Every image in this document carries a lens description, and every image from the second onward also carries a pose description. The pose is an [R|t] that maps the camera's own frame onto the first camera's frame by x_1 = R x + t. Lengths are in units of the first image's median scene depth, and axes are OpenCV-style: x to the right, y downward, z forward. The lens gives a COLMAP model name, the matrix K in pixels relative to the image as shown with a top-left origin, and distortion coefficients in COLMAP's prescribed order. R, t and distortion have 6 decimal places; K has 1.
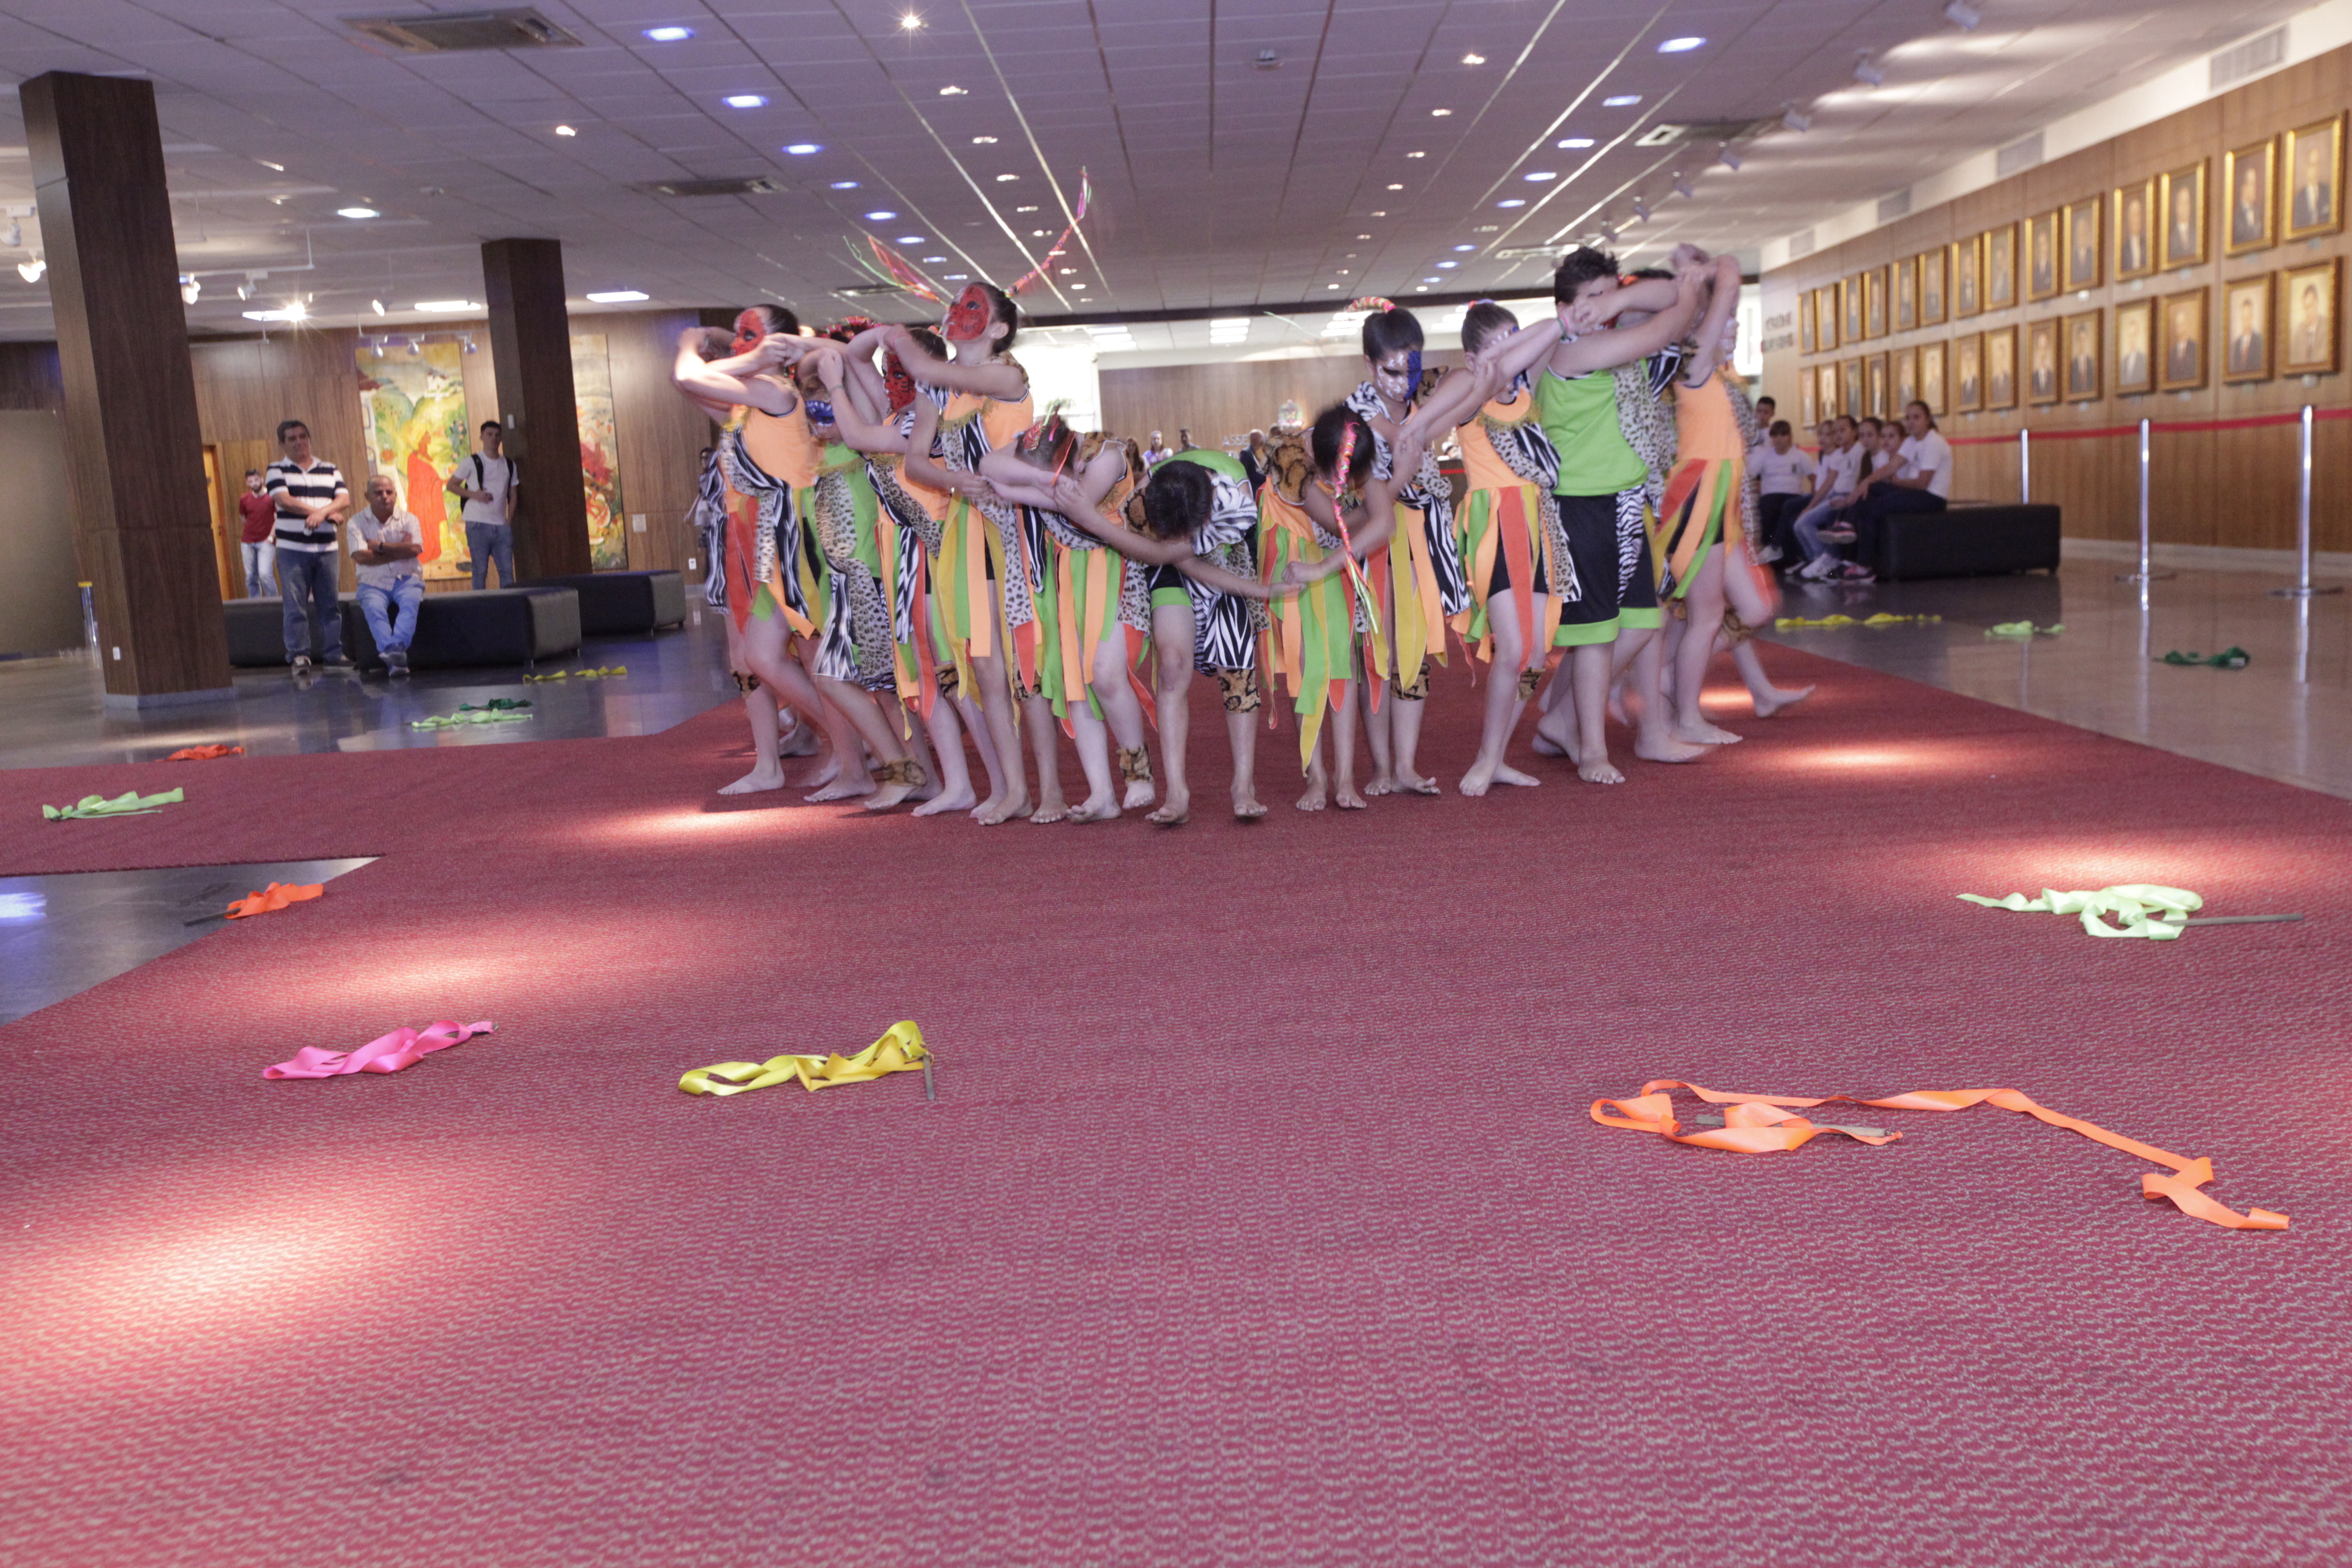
lens RADIAL K [[2244.0, 0, 1181.7], [0, 2244.0, 810.2], [0, 0, 1]] dist [0.060853, 0.000000]
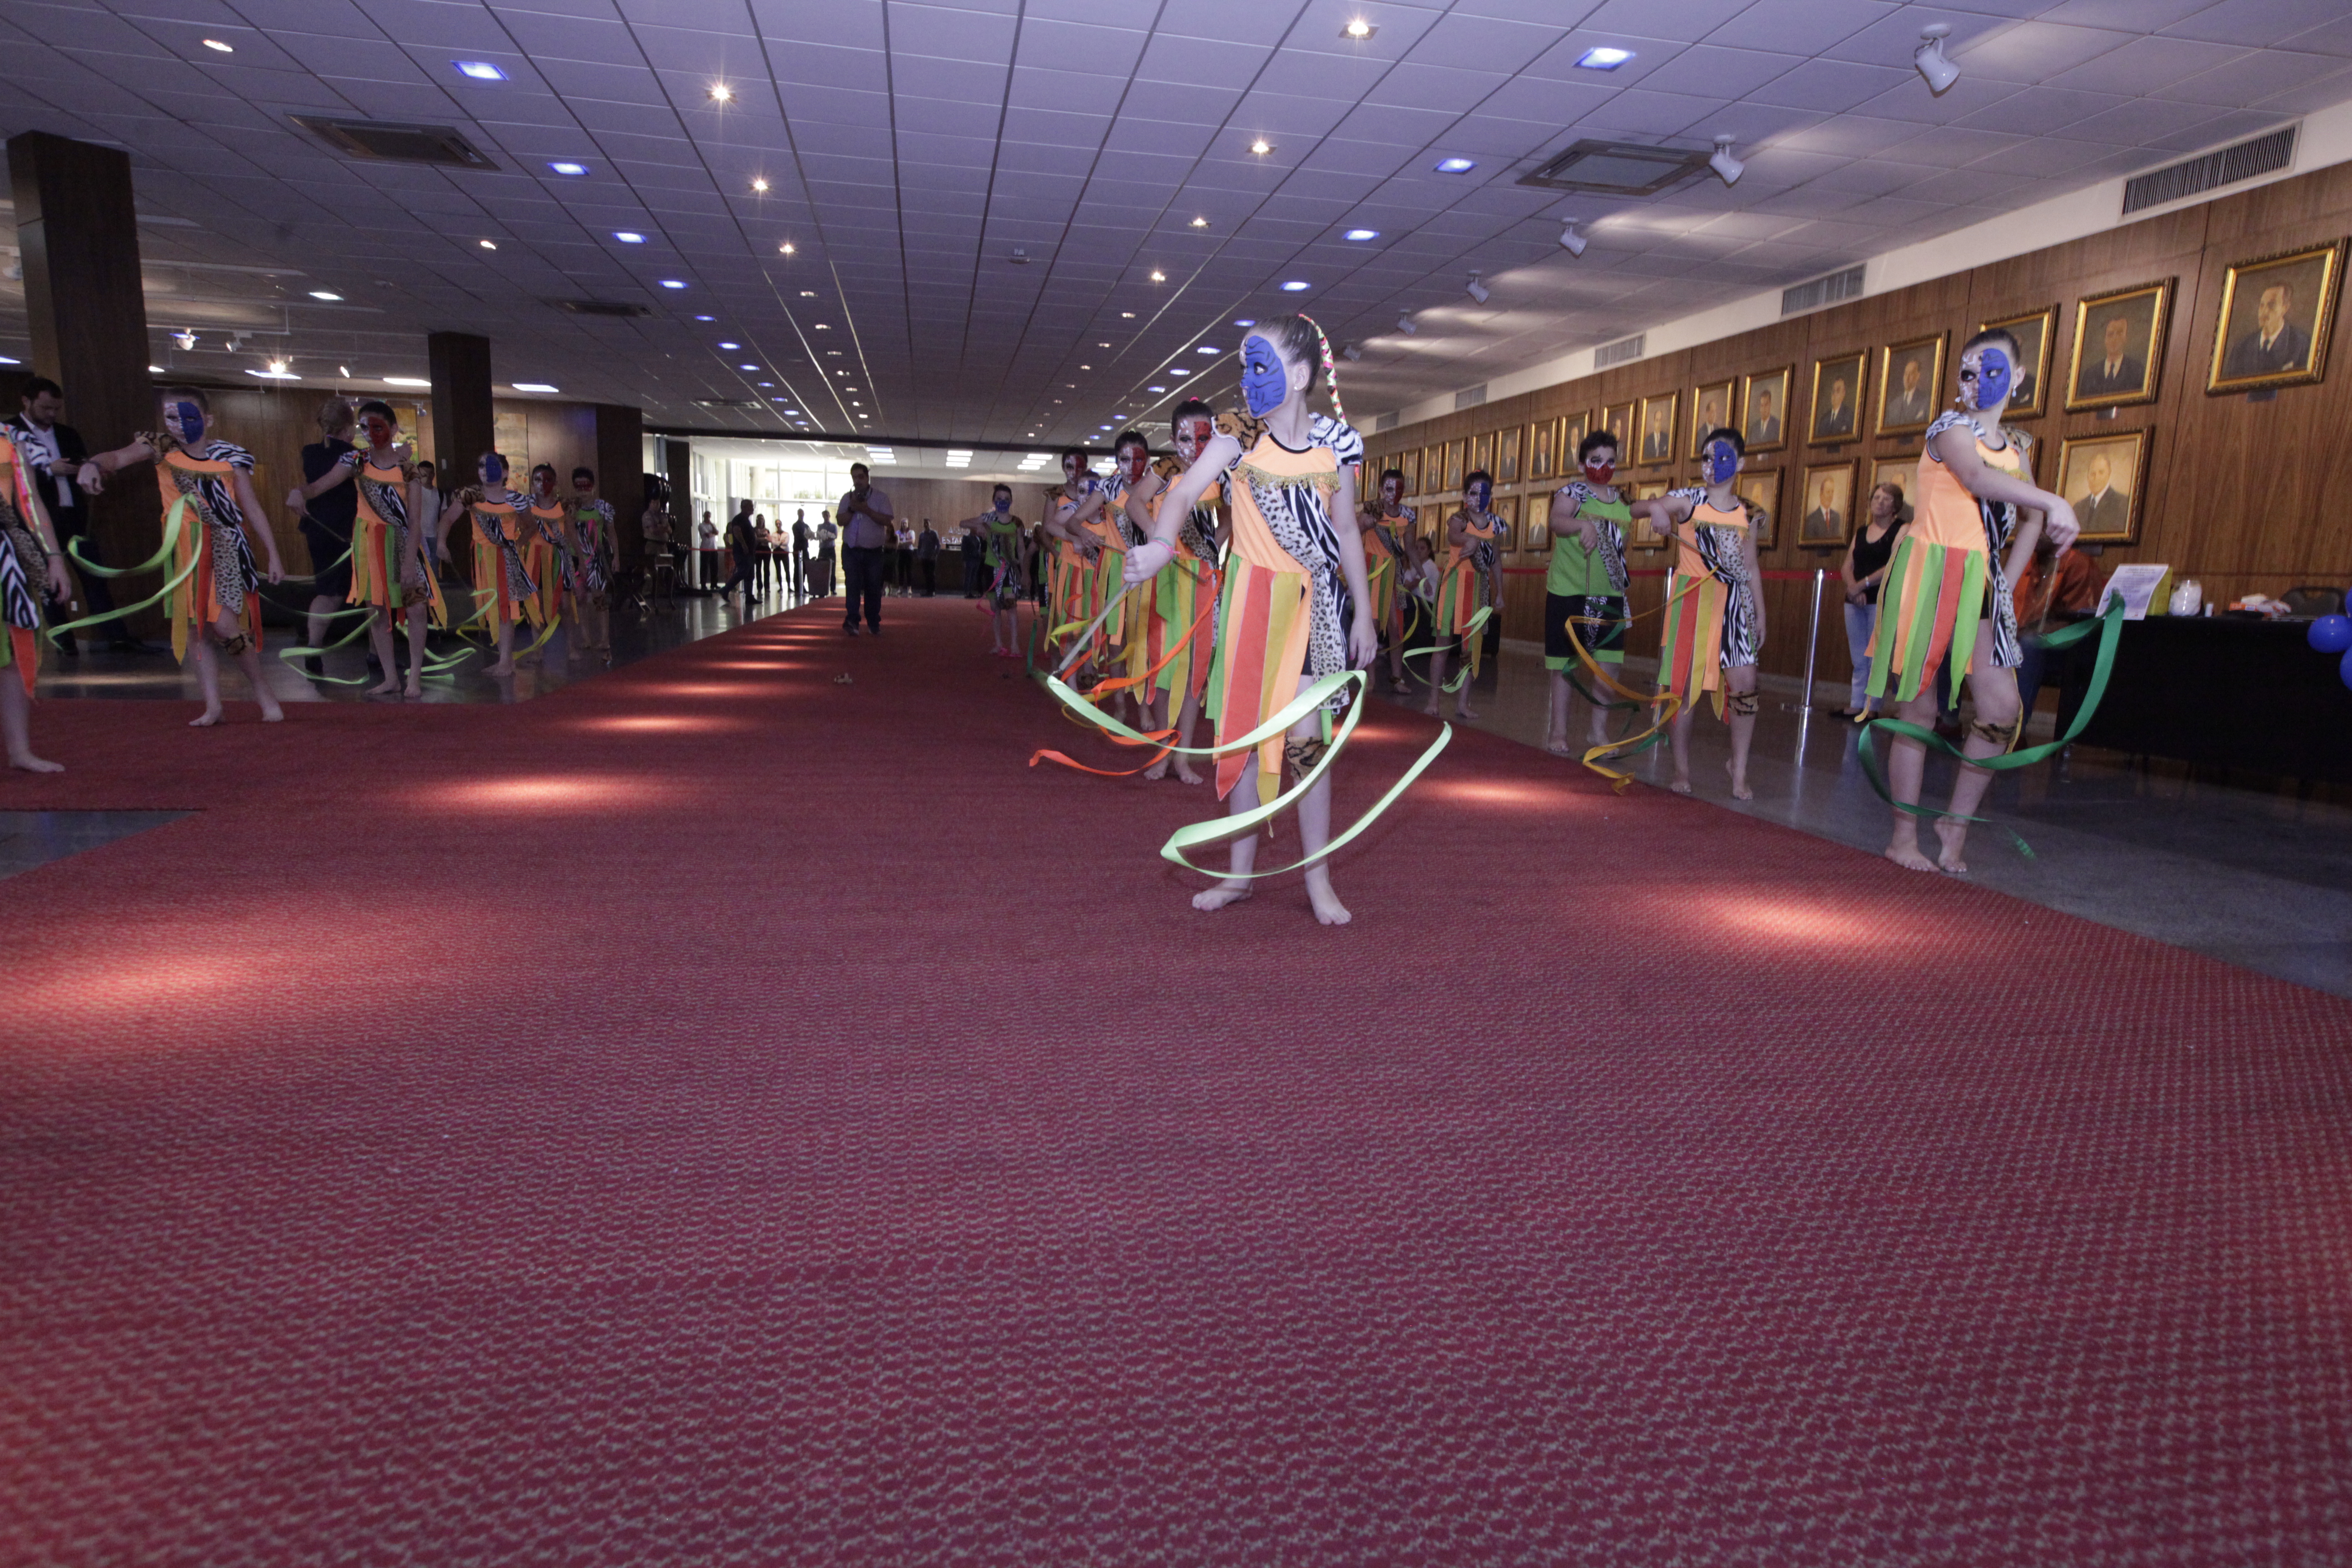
lens RADIAL K [[1359.3, 0, 1193.9], [0, 1359.3, 800.9], [0, 0, 1]] dist [-0.034241, 0.030344]
pose [[0.975929, 0.054072, 0.211278, -0.013584], [-0.059216, 0.998081, 0.018092, -0.009802], [-0.209894, -0.030168, 0.977259, 0.117767]]
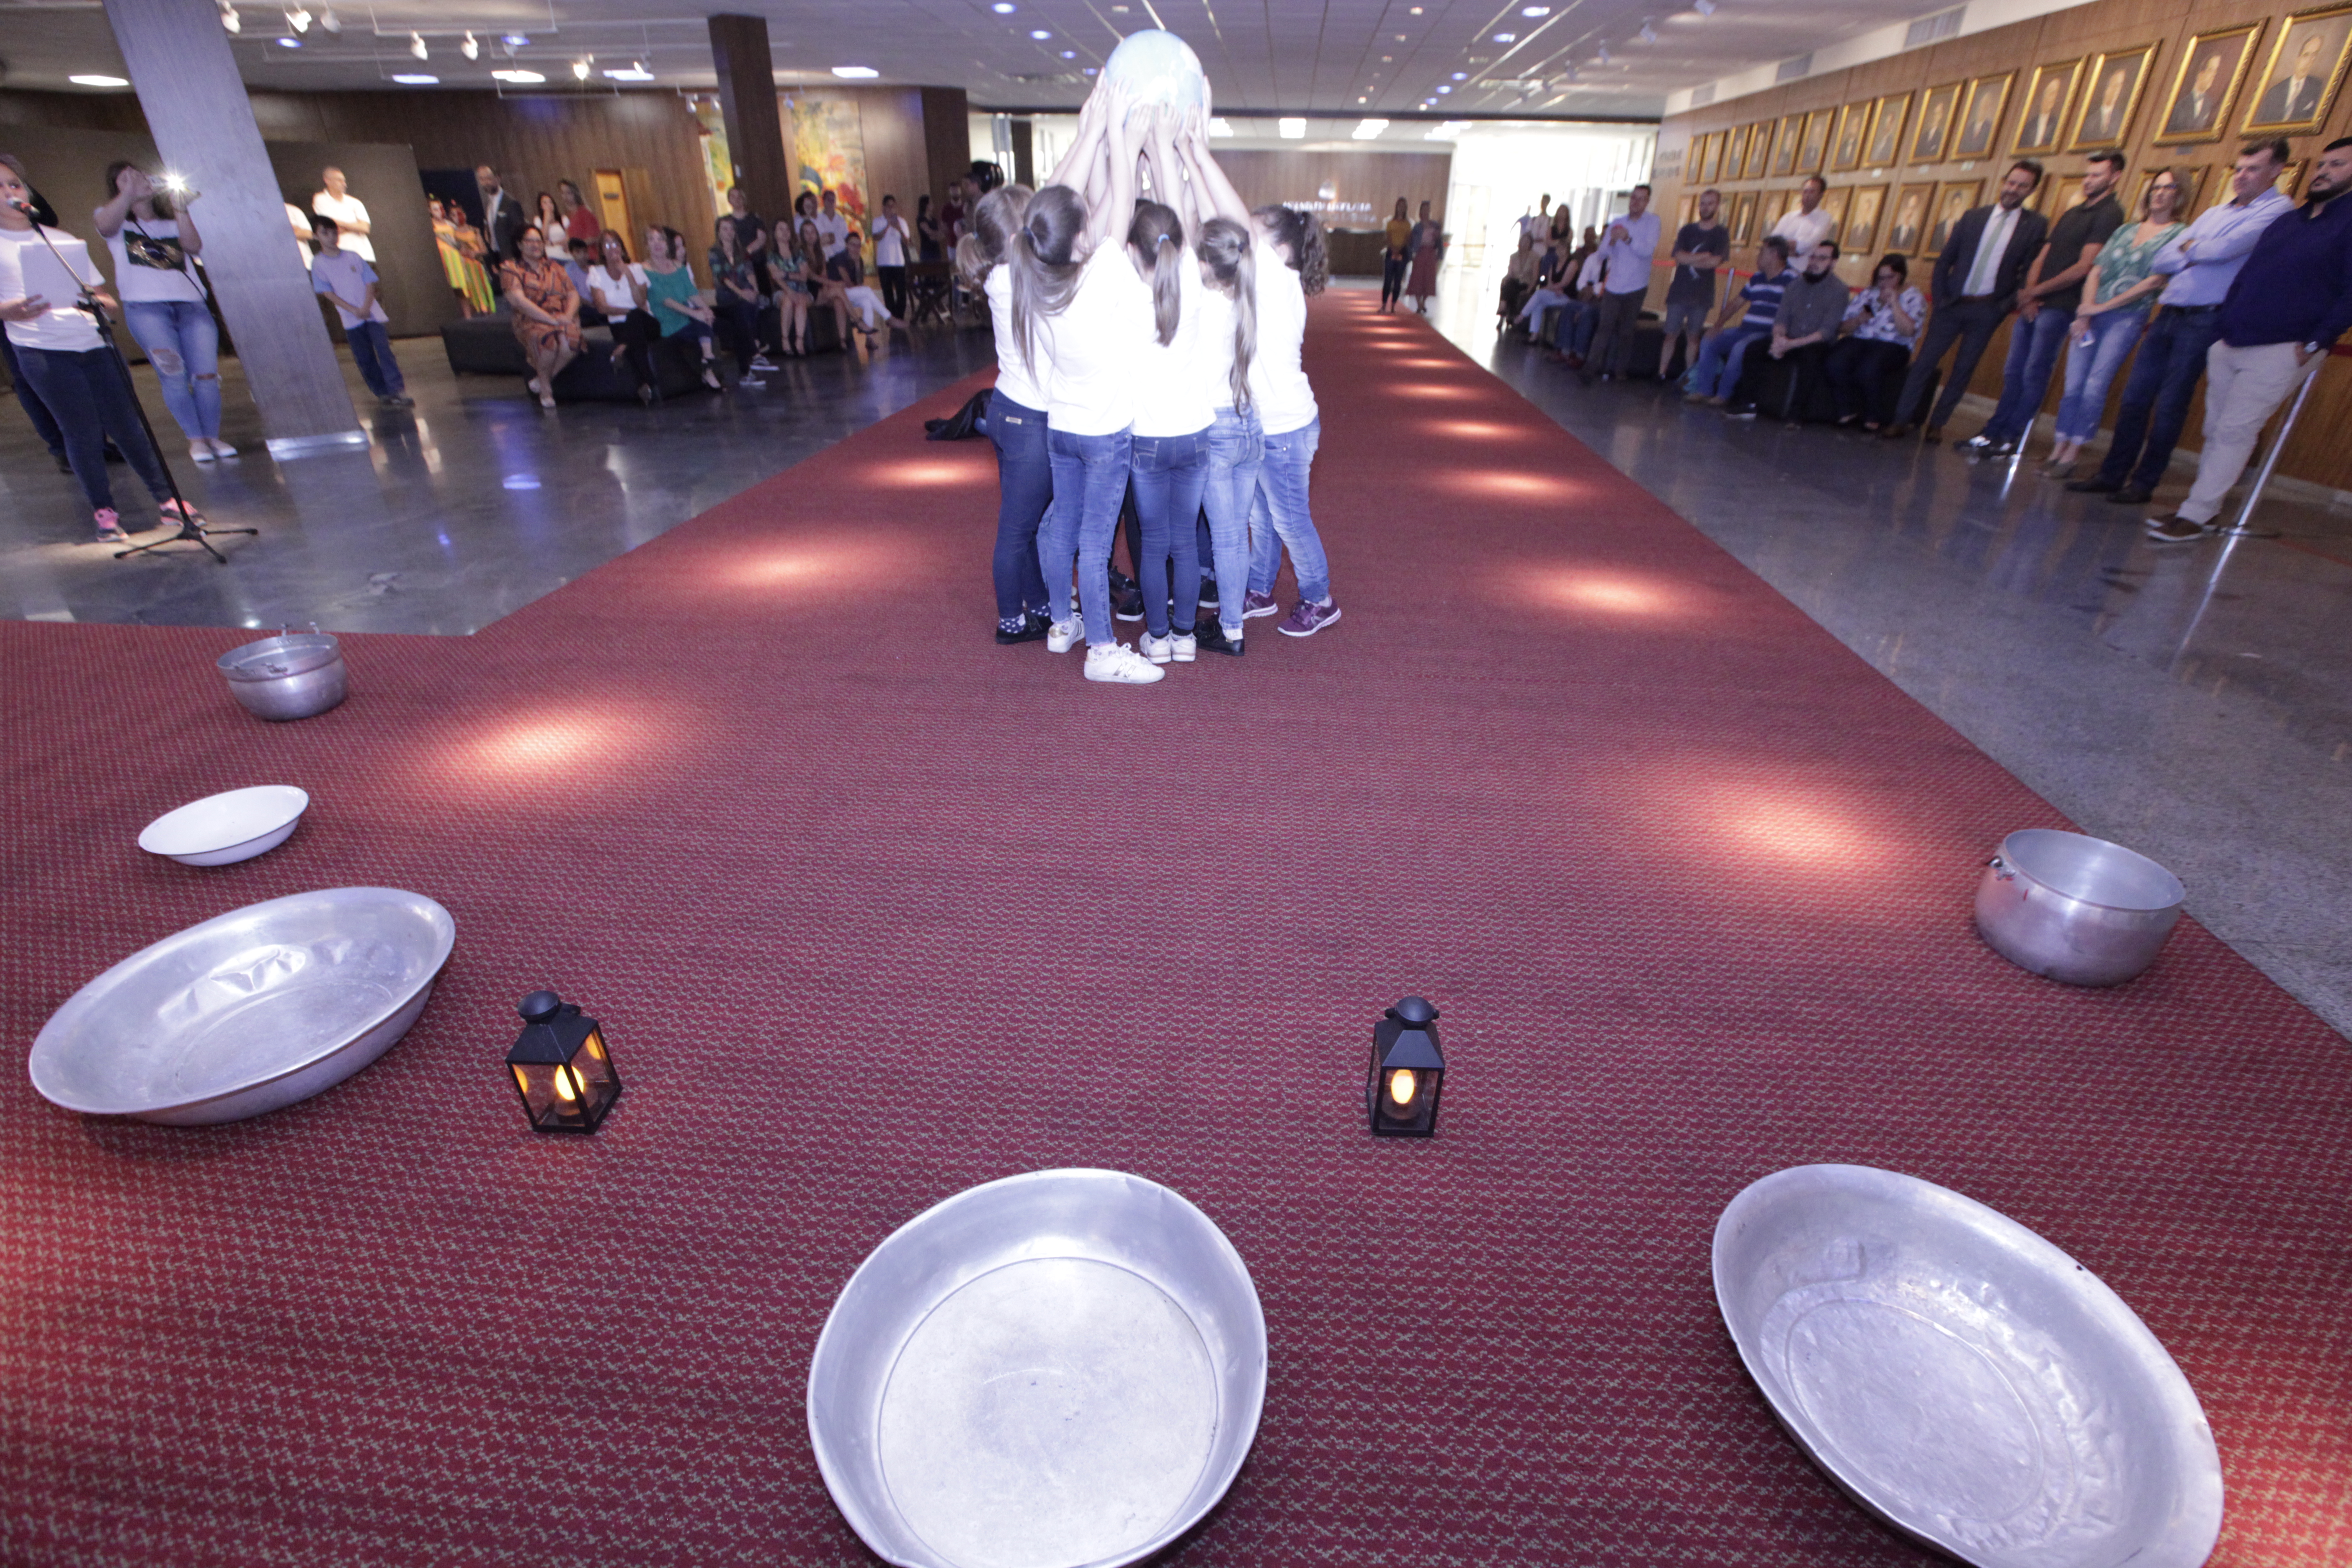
lens RADIAL K [[1066.9, 0, 1180.5], [0, 1066.9, 807.6], [0, 0, 1]] dist [-0.037238, 0.006340]
pose [[0.994318, 0.100654, -0.034643, 0.040117], [-0.081416, 0.928747, 0.361663, -0.087686], [0.068578, -0.356787, 0.931665, 0.397694]]
